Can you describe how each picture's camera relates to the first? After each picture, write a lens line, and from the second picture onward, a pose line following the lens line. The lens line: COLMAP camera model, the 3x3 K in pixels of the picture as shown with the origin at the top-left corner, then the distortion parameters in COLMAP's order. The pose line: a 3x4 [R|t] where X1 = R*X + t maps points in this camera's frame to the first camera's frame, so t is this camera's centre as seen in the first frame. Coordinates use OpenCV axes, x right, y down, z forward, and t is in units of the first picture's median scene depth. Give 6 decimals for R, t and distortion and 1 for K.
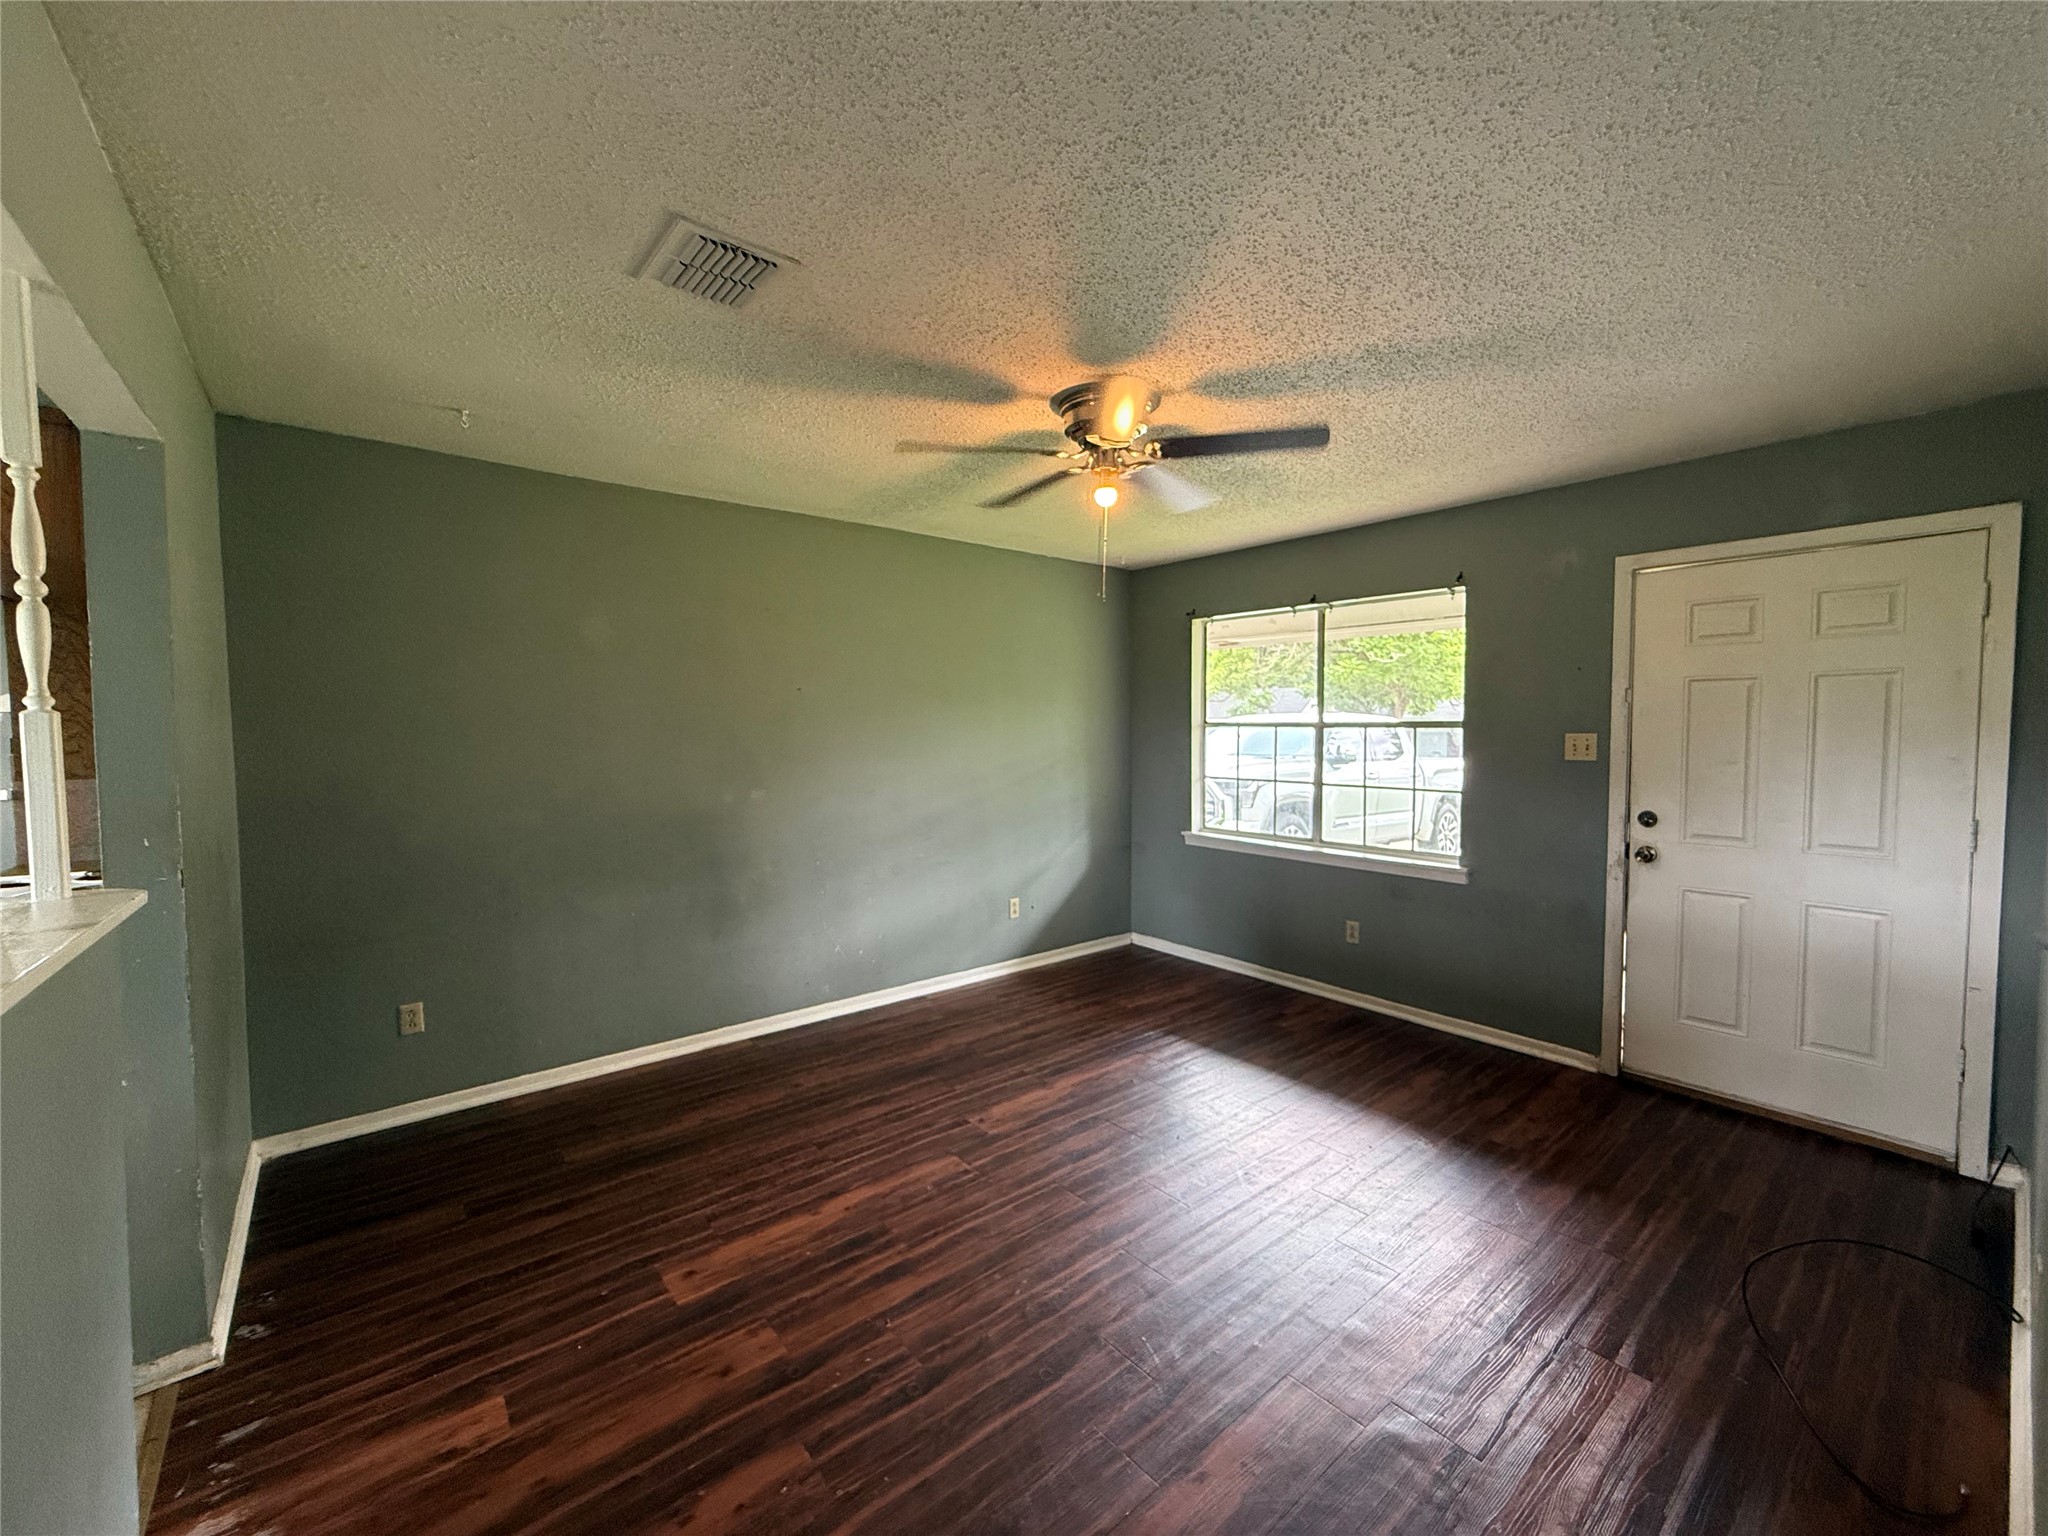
lens RADIAL K [[815.2, 0, 1024.2], [0, 815.2, 773.5], [0, 0, 1]] dist [-0.000869, 0.000089]
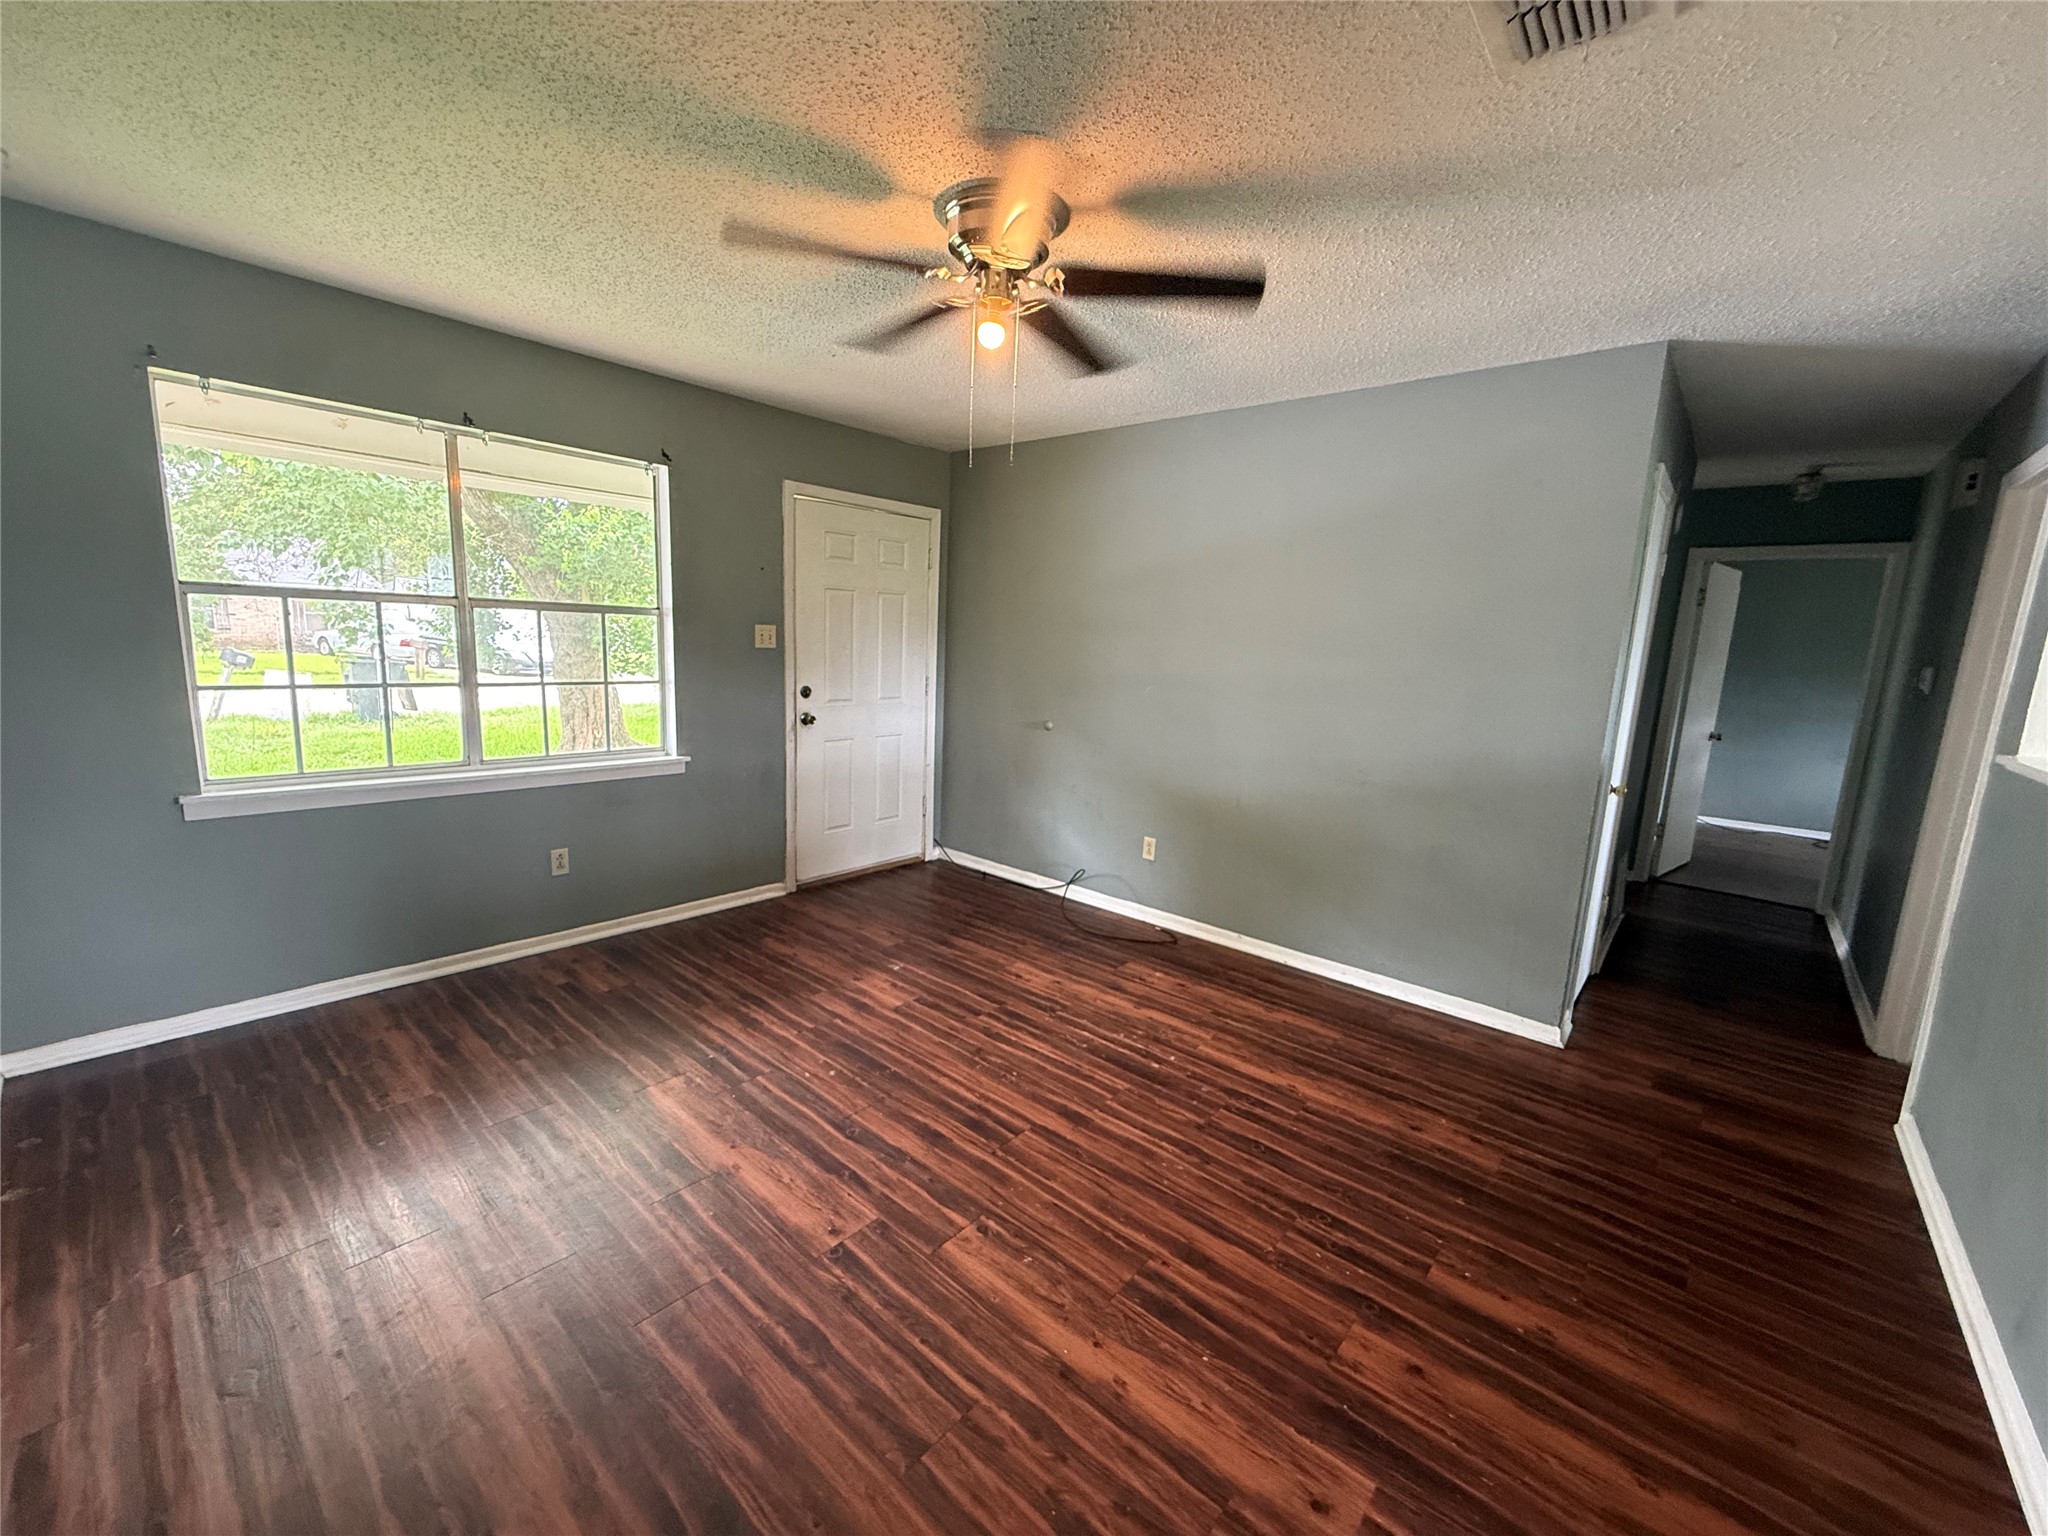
lens RADIAL K [[815.2, 0, 1020.4], [0, 815.2, 764.9], [0, 0, 1]] dist [-0.000869, 0.000089]
pose [[-0.161197, -0.161731, 0.973580, -0.589270], [0.013162, 0.986041, 0.165980, -0.042150], [-0.986835, 0.039569, -0.156818, 0.857159]]
